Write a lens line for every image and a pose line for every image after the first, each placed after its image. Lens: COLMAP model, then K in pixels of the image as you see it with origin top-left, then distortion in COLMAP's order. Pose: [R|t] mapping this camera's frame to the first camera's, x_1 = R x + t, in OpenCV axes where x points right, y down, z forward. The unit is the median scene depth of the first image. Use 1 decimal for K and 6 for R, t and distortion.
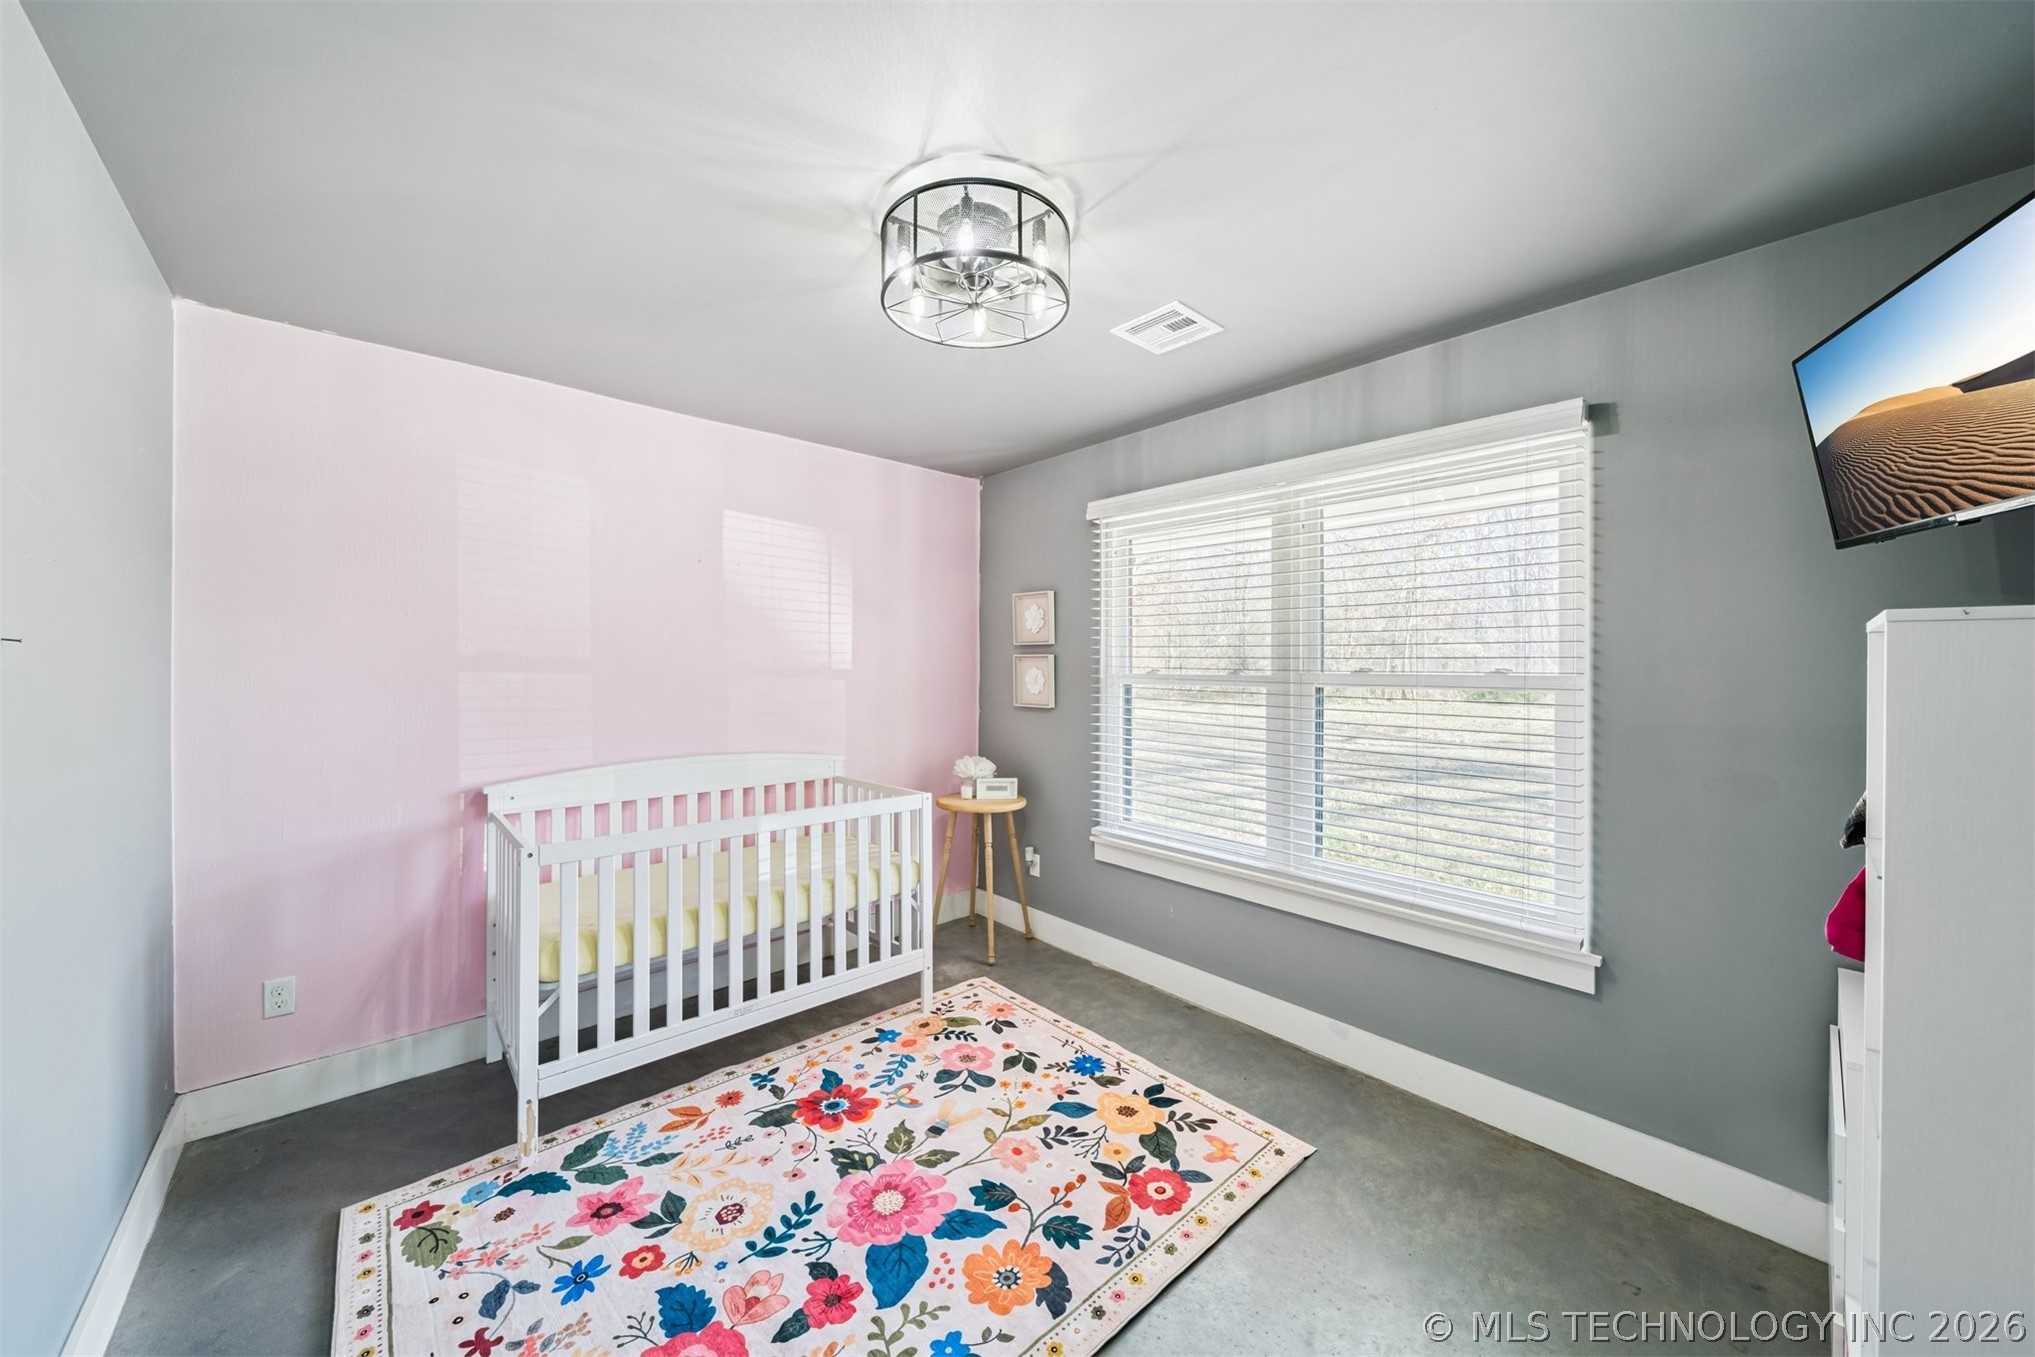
lens RADIAL K [[714.8, 0, 1018.7], [0, 714.8, 671.0], [0, 0, 1]] dist [-0.002058, -0.000103]
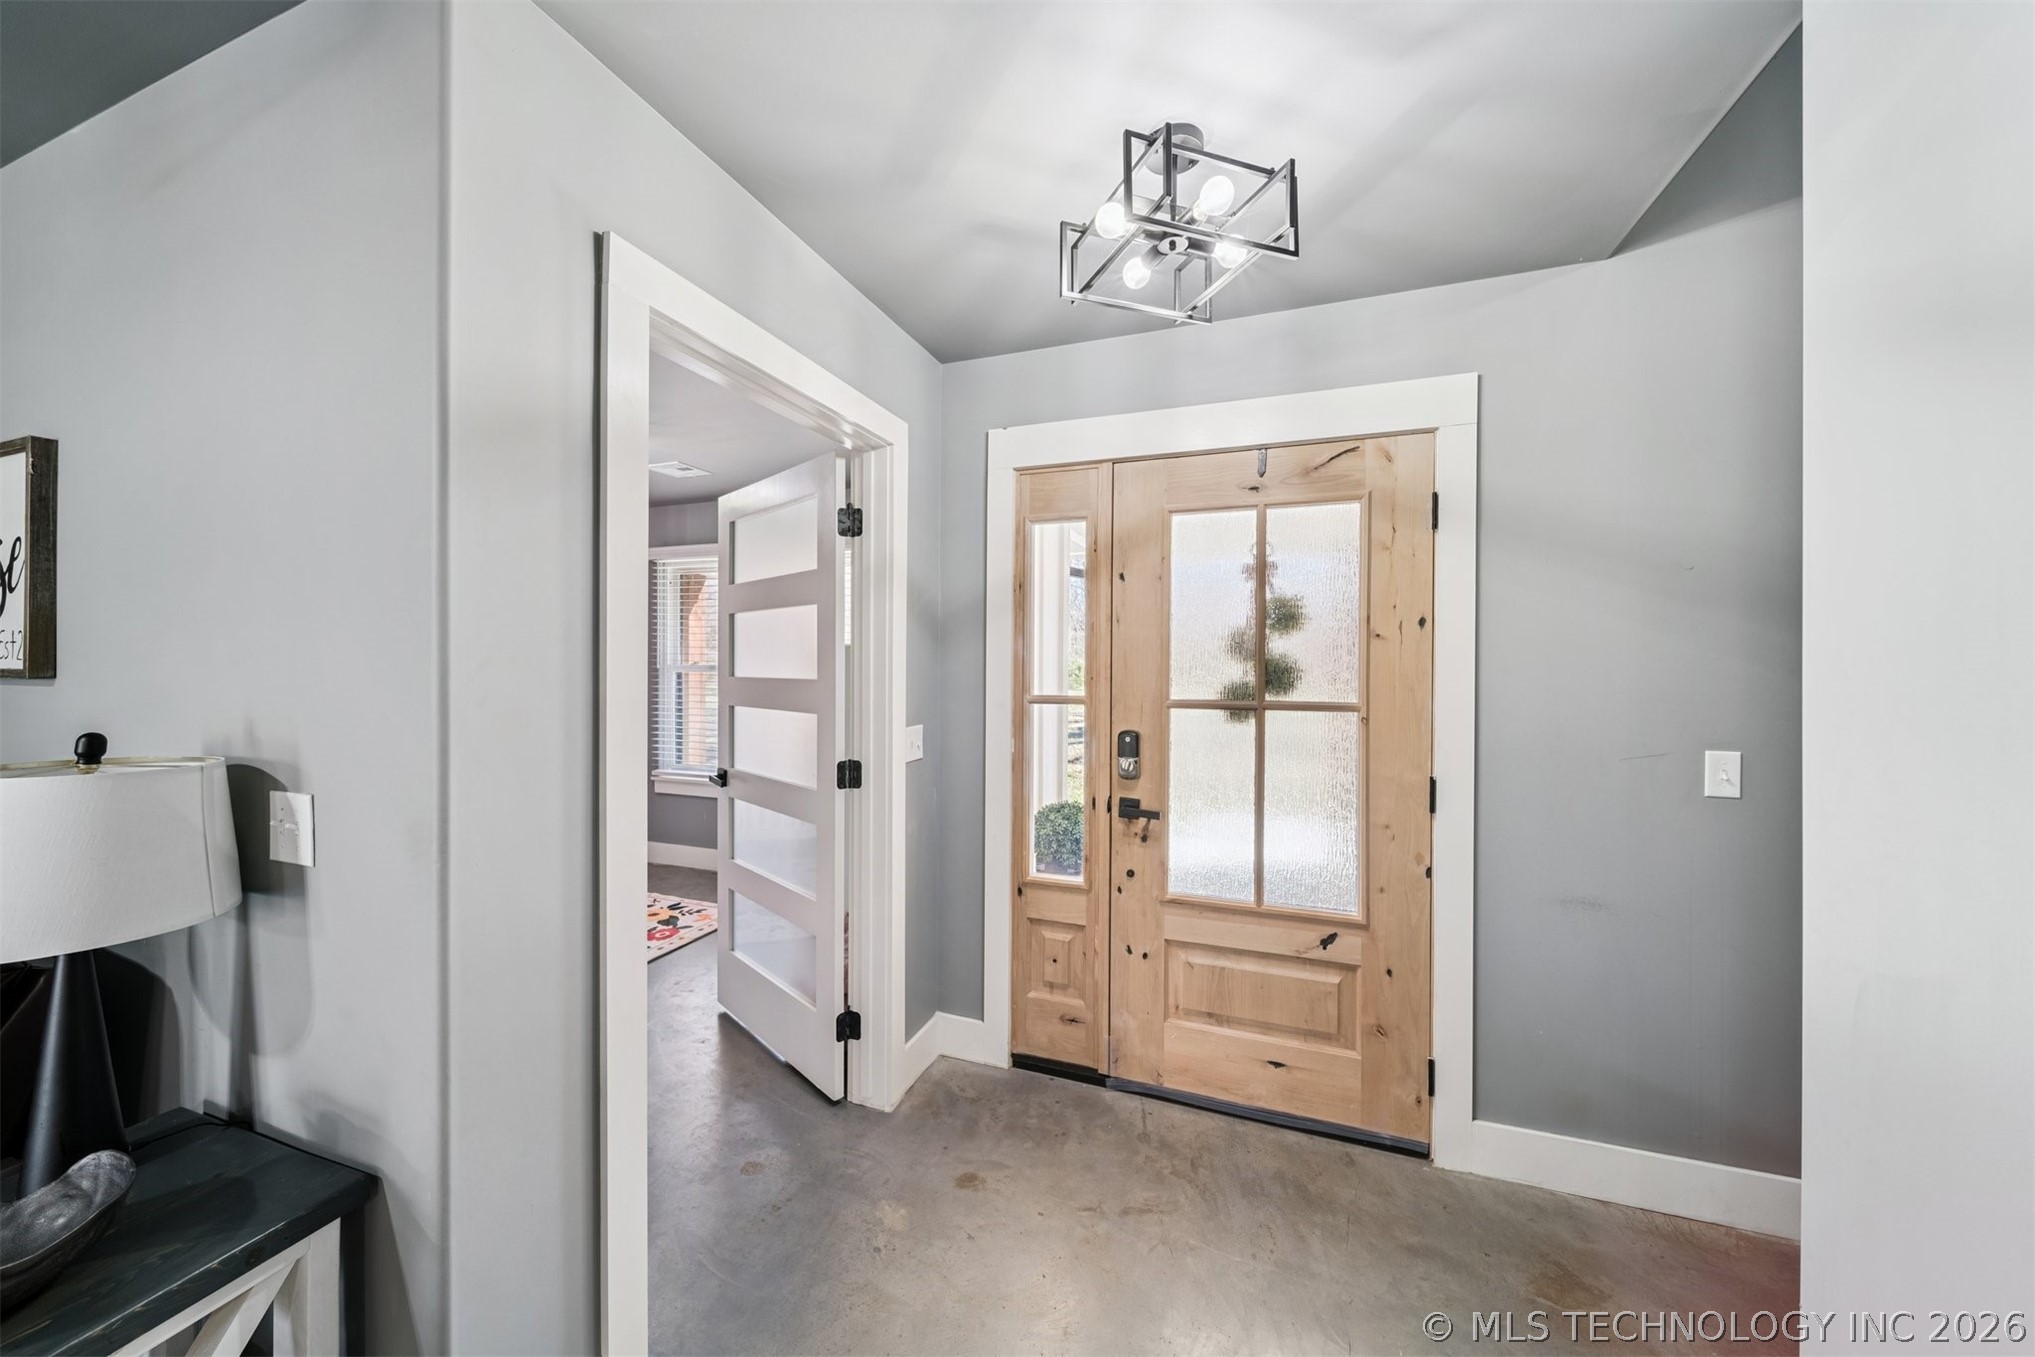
lens RADIAL K [[714.8, 0, 1009.6], [0, 714.8, 672.1], [0, 0, 1]] dist [-0.002058, -0.000103]
pose [[0.890594, 0.000449, 0.454798, 0.126890], [-0.004019, 0.999968, 0.006883, 0.008246], [-0.454781, -0.007958, 0.890568, -0.905506]]
